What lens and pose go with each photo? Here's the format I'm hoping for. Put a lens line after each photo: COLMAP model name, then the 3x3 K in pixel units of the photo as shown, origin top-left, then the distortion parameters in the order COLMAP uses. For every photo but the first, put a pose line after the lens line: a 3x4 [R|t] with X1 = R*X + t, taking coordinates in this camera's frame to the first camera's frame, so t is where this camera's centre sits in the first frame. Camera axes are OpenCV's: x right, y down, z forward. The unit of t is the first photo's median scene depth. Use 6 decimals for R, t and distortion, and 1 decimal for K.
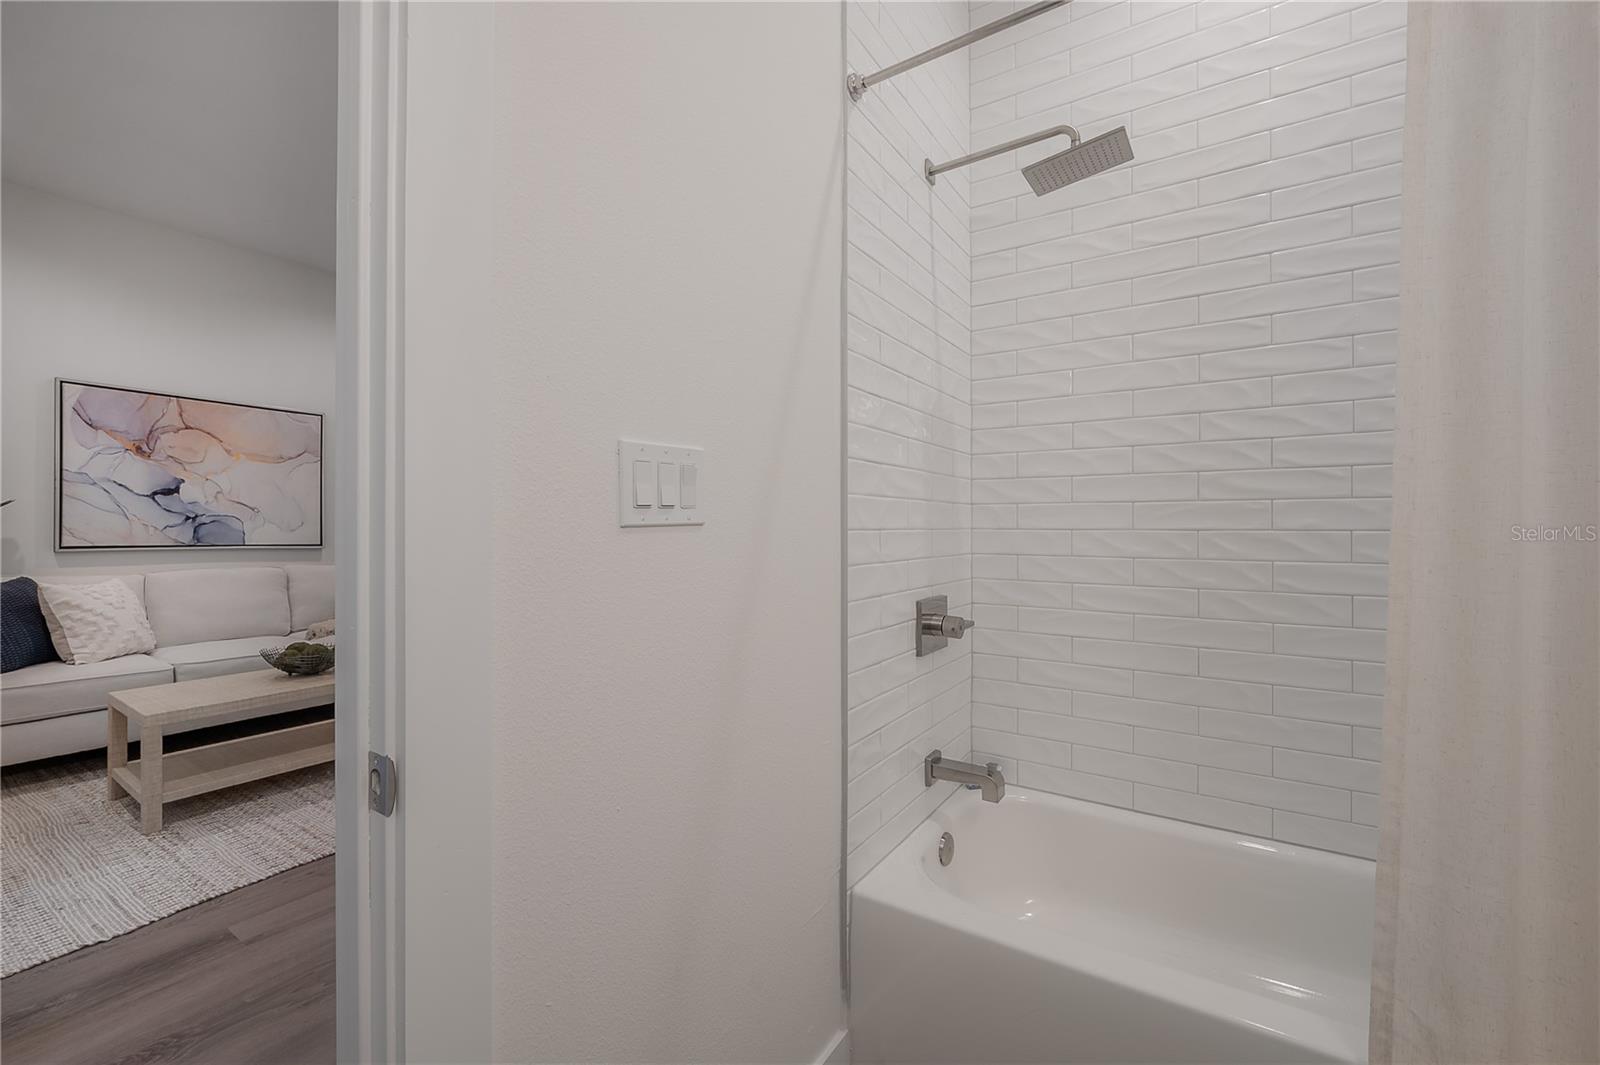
lens RADIAL K [[653.0, 0, 800.0], [0, 653.0, 532.5], [0, 0, 1]] dist [-0.002460, -0.000272]
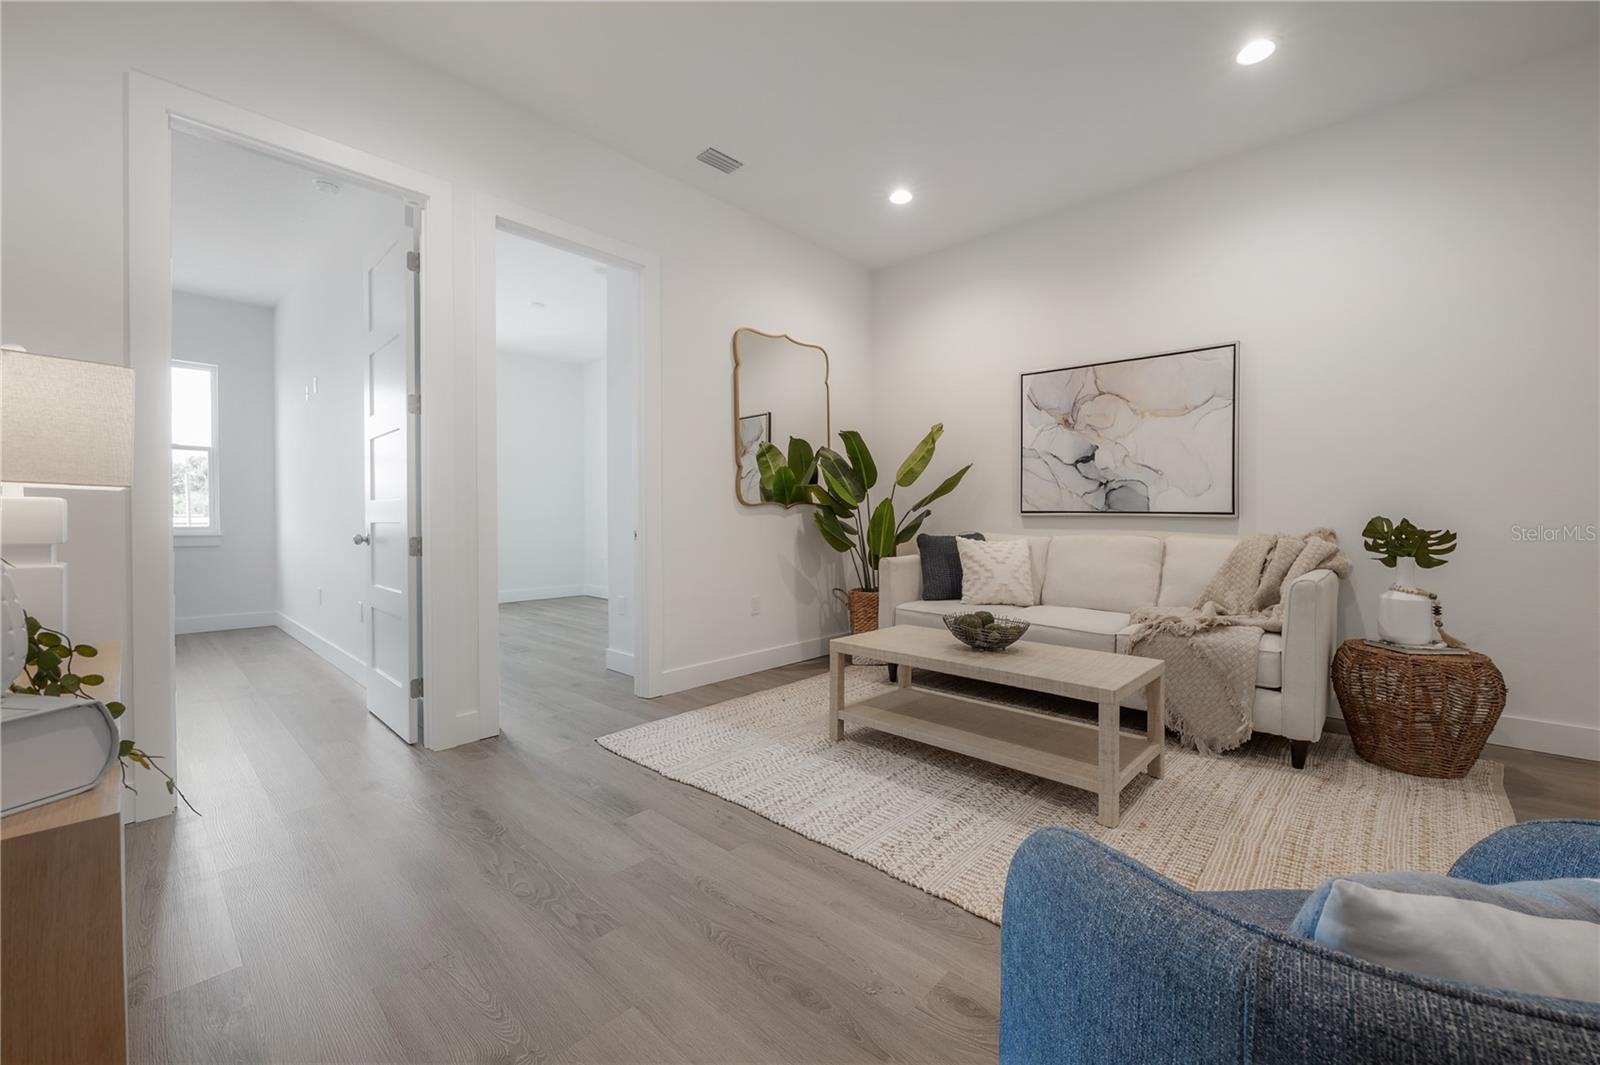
lens RADIAL K [[653.0, 0, 800.0], [0, 653.0, 532.5], [0, 0, 1]] dist [-0.002460, -0.000272]
pose [[-0.150419, 0.024929, -0.988308, 0.127879], [-0.007662, 0.999623, 0.026380, 0.030179], [0.988593, 0.011540, -0.150172, 0.715977]]
